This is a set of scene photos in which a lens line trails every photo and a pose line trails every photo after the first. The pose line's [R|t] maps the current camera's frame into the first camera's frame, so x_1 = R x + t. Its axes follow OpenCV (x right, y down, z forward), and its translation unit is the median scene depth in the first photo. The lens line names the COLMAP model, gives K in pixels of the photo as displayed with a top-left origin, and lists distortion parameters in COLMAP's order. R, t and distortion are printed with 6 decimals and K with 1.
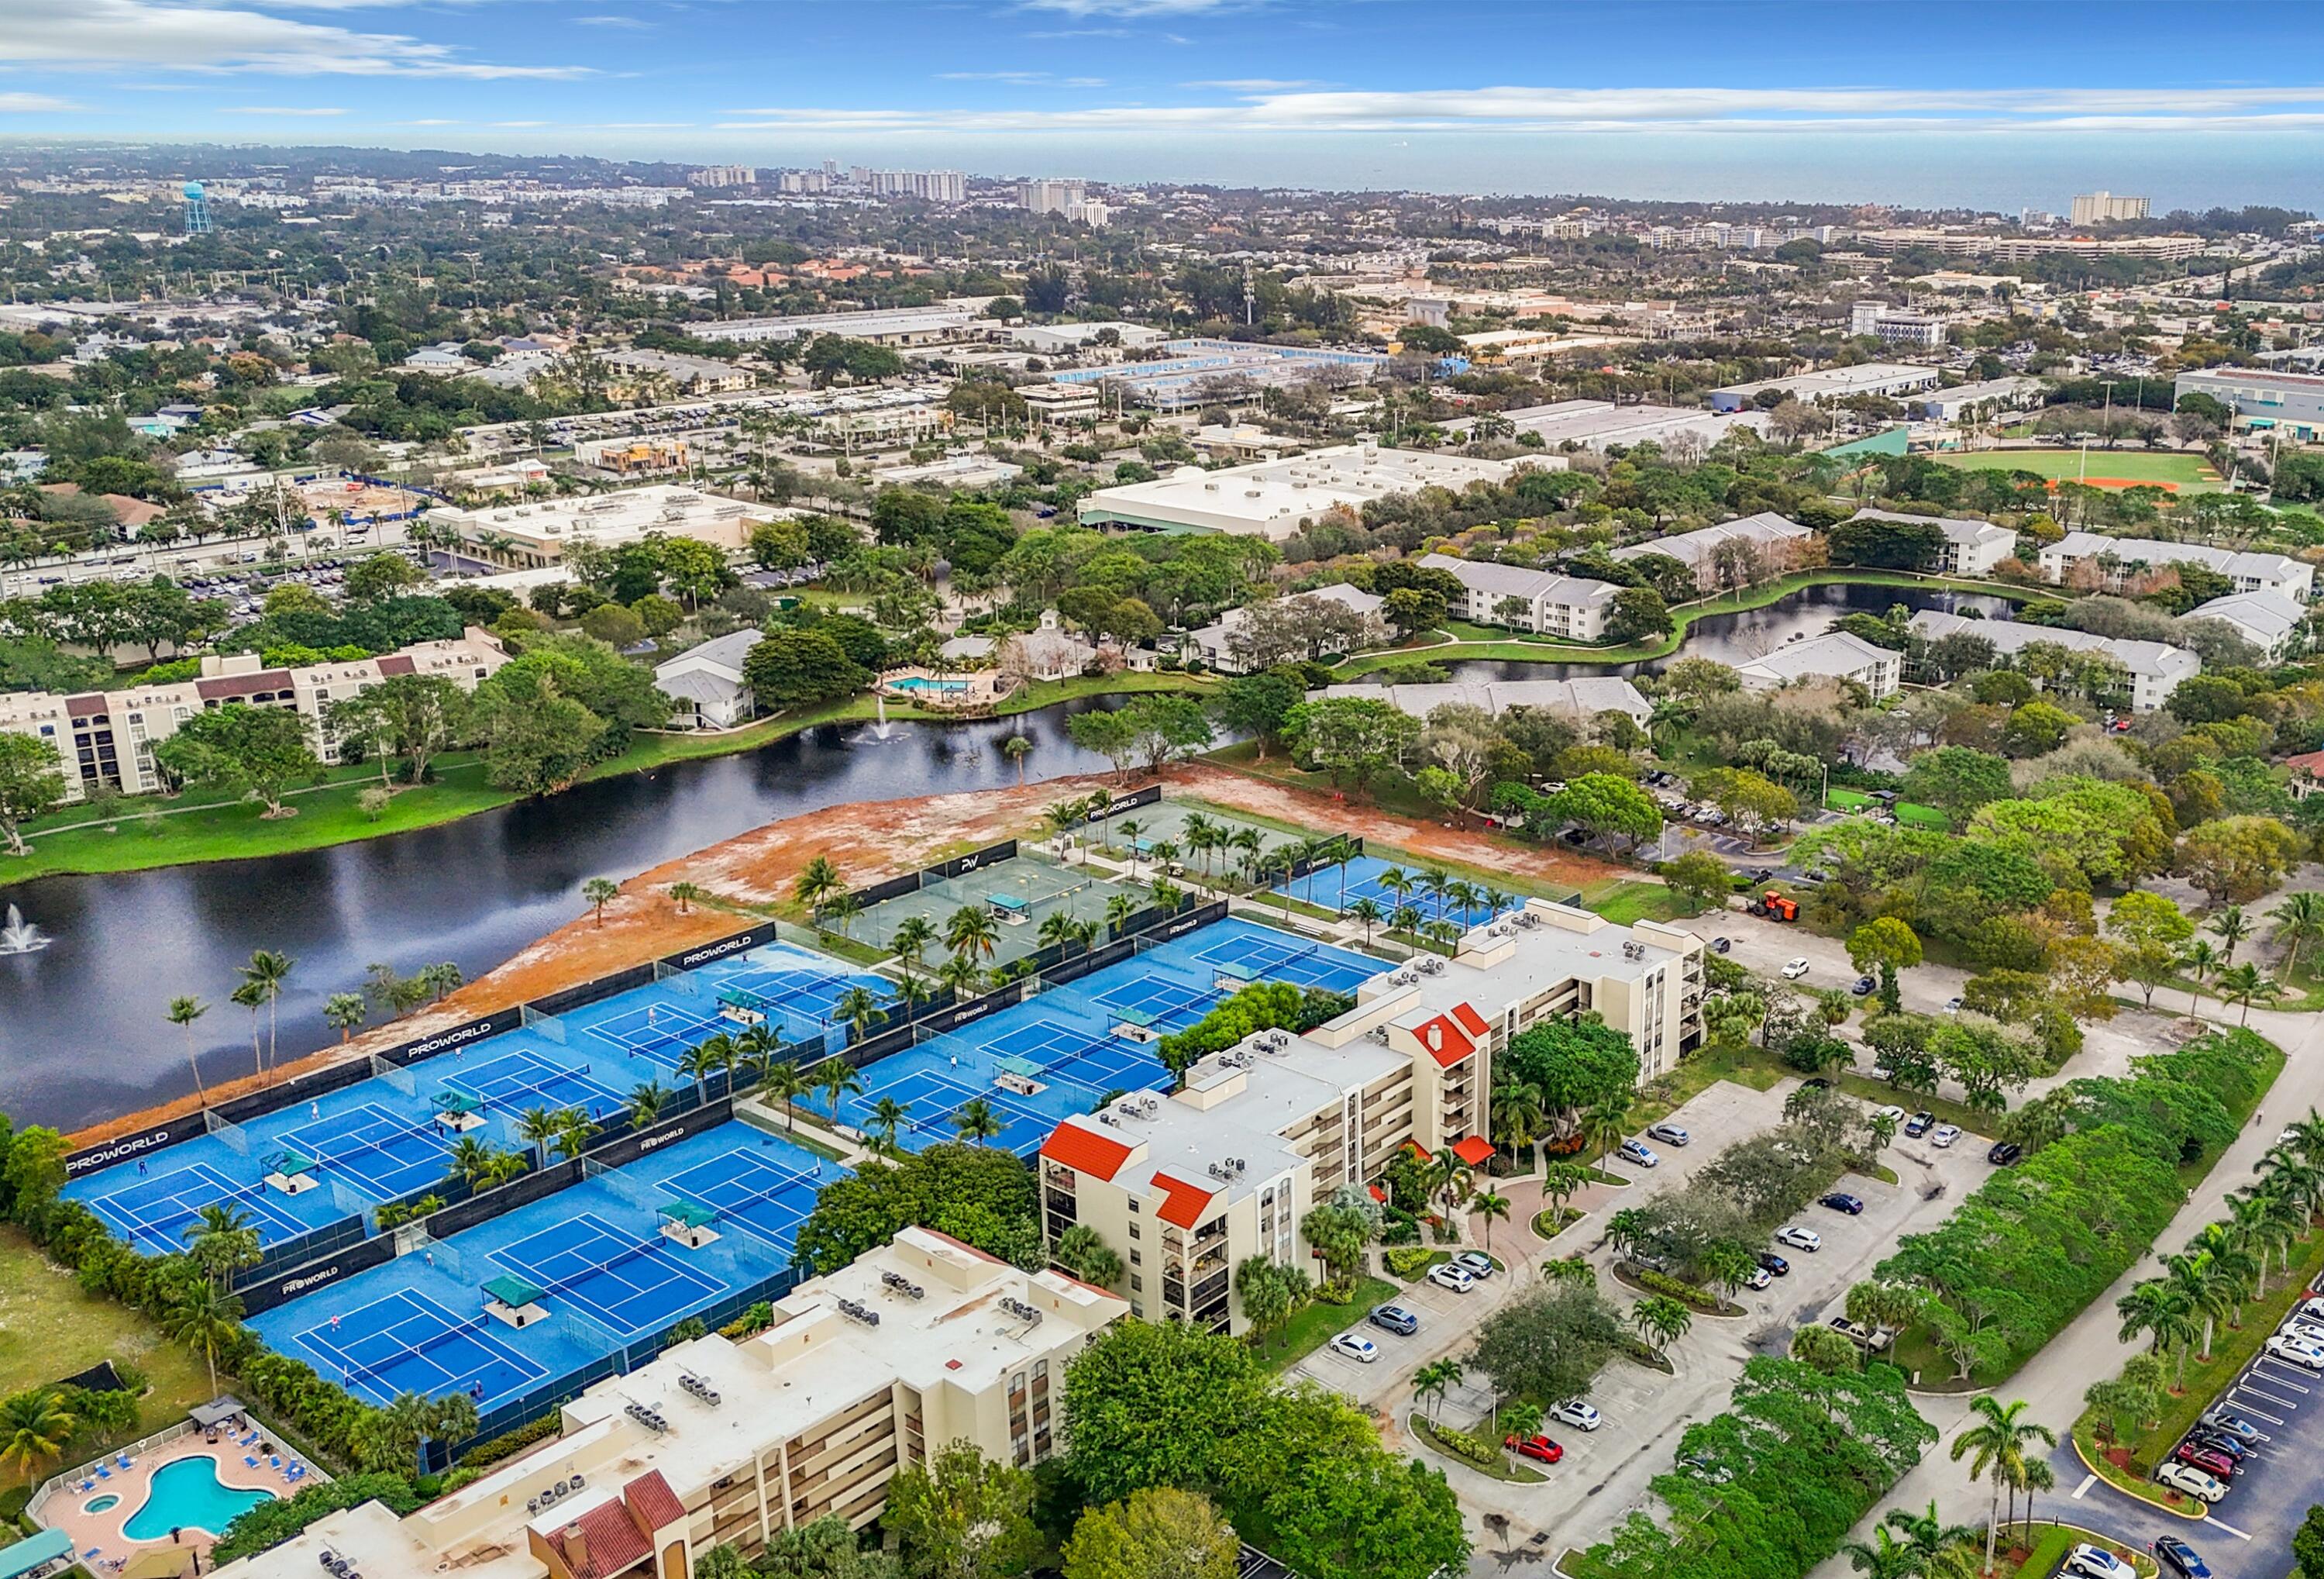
lens RADIAL K [[2173.7, 0, 1162.0], [0, 2173.7, 789.5], [0, 0, 1]] dist [0.005413, -0.006497]
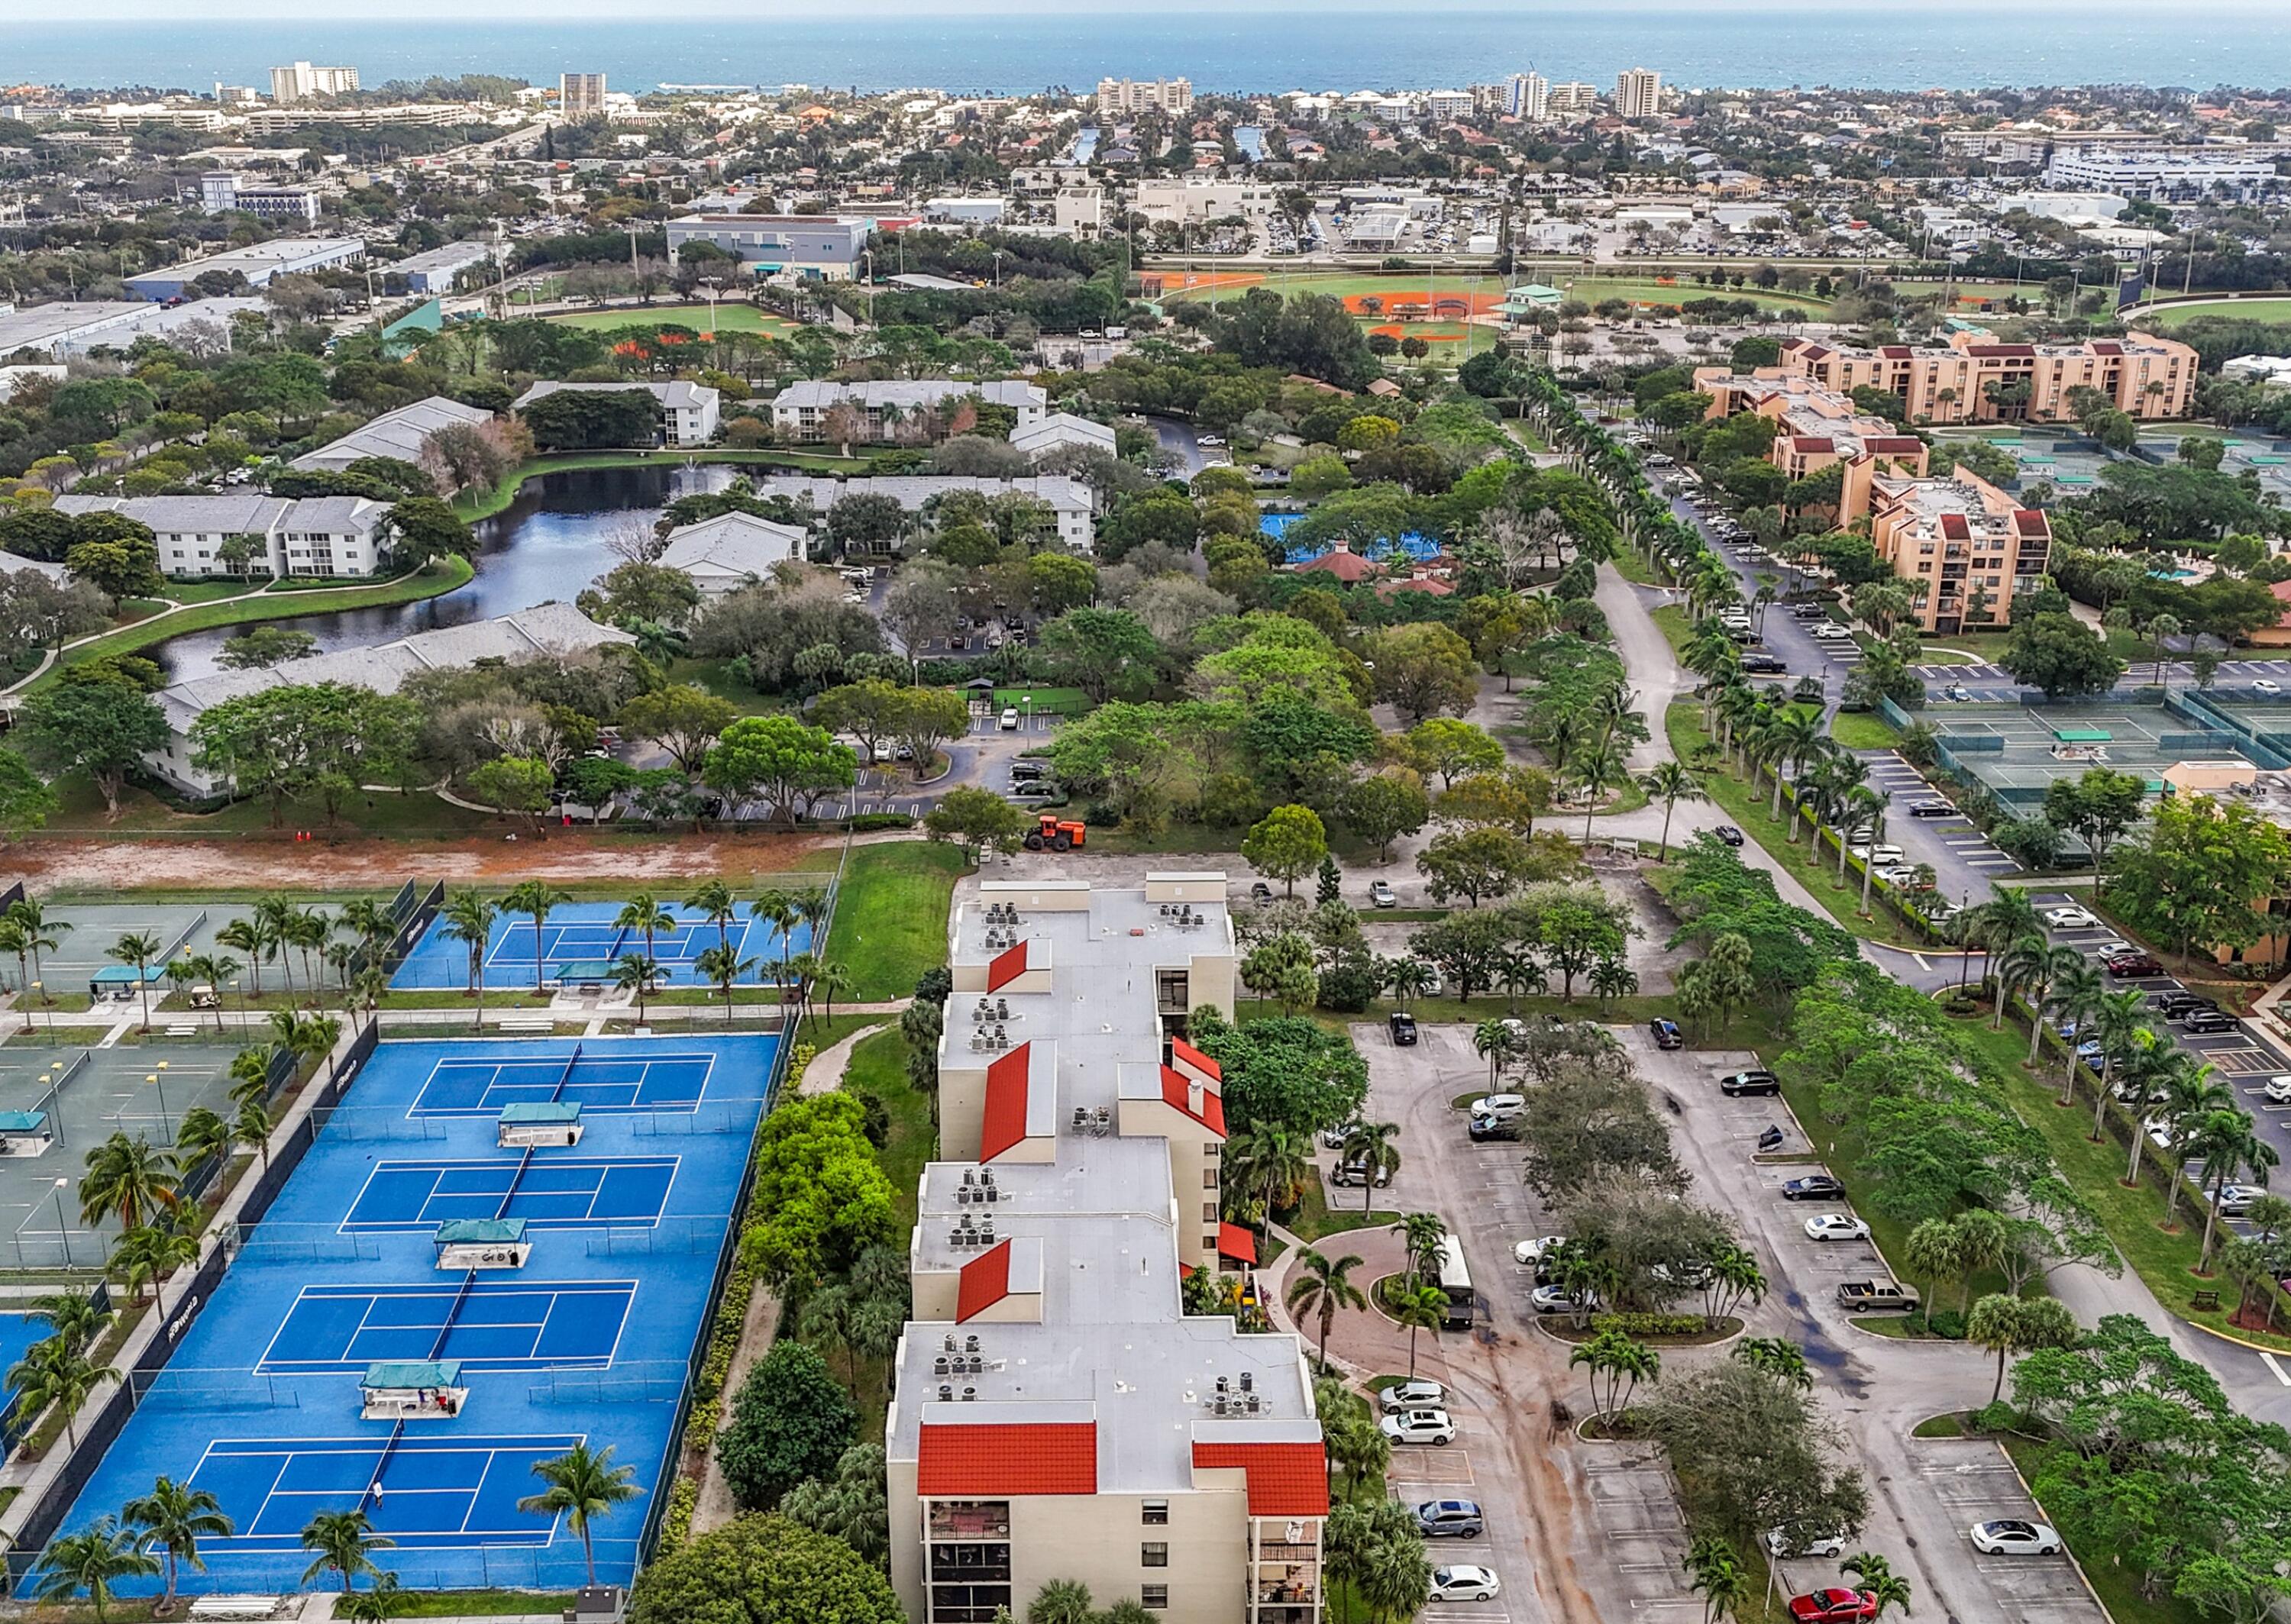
lens RADIAL K [[2417.6, 0, 1145.5], [0, 2417.6, 812.0], [0, 0, 1]] dist [0.014044, -0.205552]
pose [[0.719410, -0.207546, 0.662853, -0.166979], [0.191227, 0.976617, 0.098245, -0.020530], [-0.667744, 0.056077, 0.742276, 0.223565]]
